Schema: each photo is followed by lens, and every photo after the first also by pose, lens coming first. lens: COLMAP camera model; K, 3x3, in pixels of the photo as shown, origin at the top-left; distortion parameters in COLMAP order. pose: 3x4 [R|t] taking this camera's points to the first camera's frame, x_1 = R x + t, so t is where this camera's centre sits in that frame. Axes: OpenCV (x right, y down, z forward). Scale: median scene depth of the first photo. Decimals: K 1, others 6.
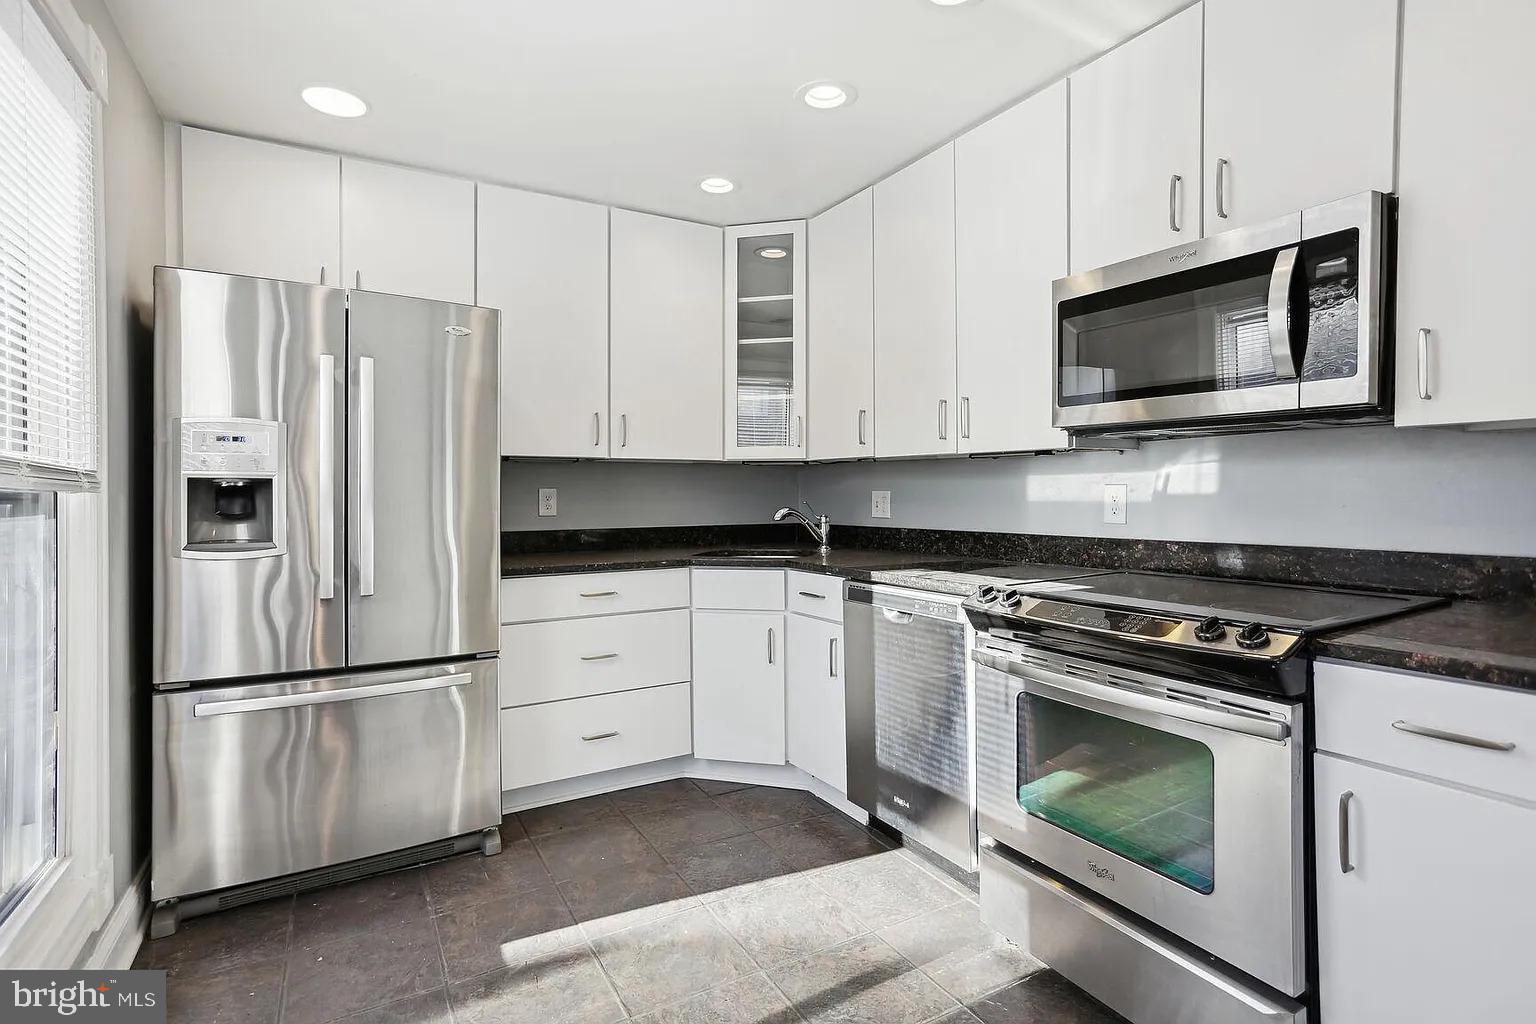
lens RADIAL K [[752.8, 0, 759.5], [0, 752.8, 495.8], [0, 0, 1]] dist [-0.027034, 0.000307]
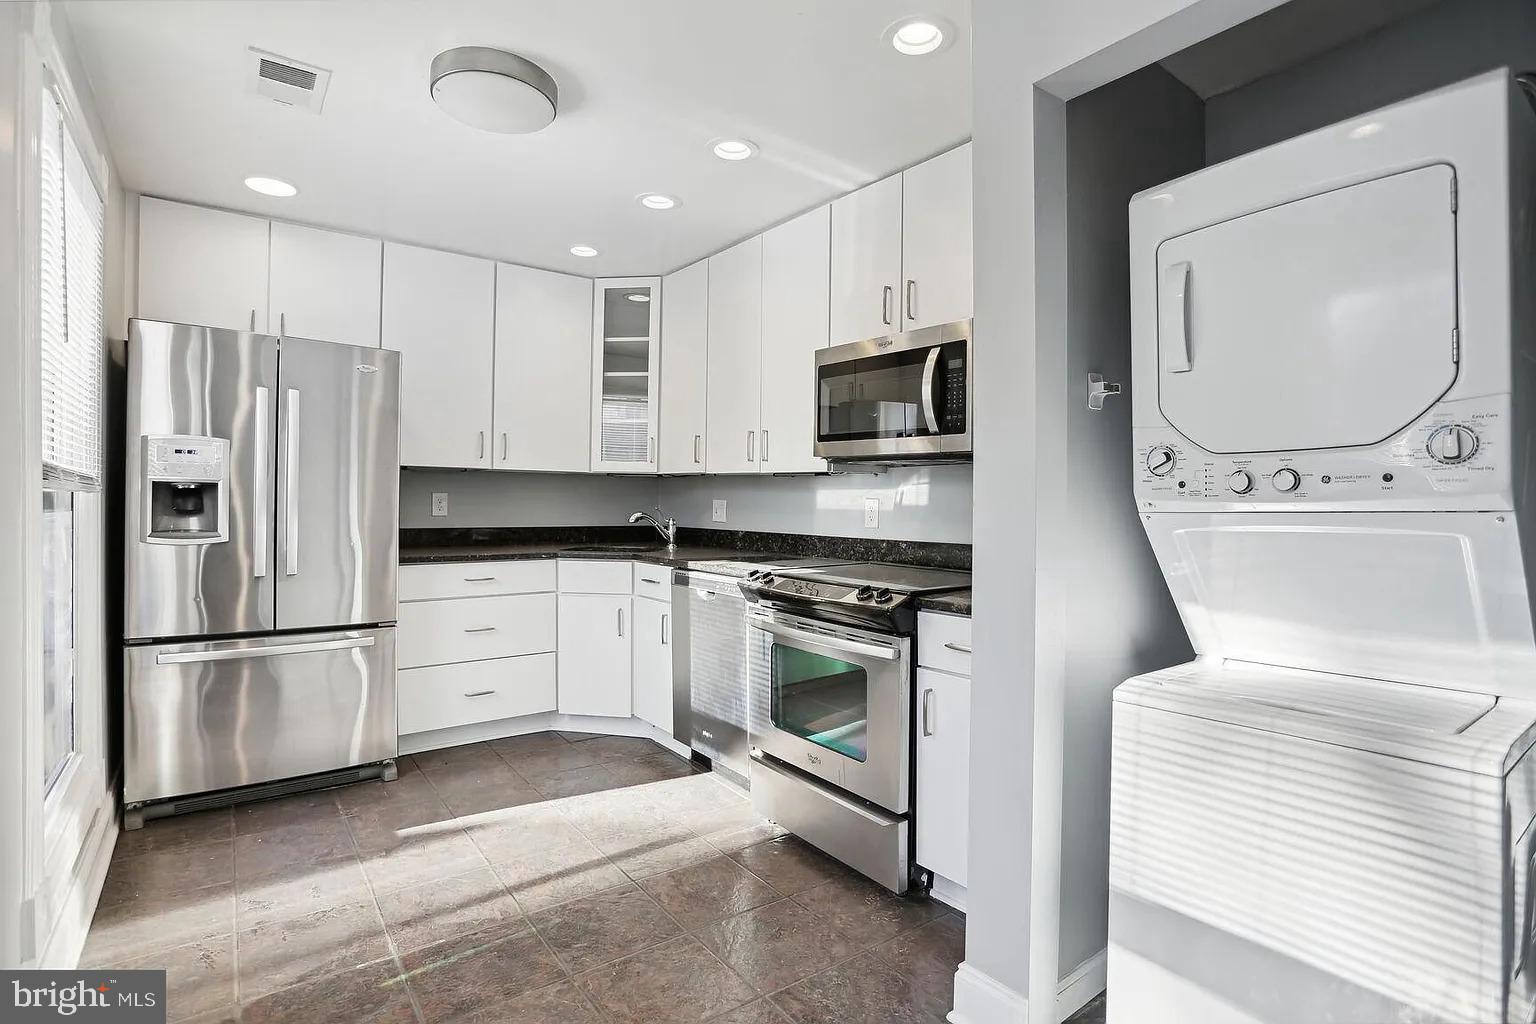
lens RADIAL K [[778.6, 0, 762.1], [0, 778.6, 510.0], [0, 0, 1]] dist [-0.077713, 0.048321]
pose [[0.993654, 0.016572, 0.111250, 0.123096], [-0.017823, 0.999789, 0.010260, -0.005685], [-0.111057, -0.012178, 0.993739, -0.364835]]
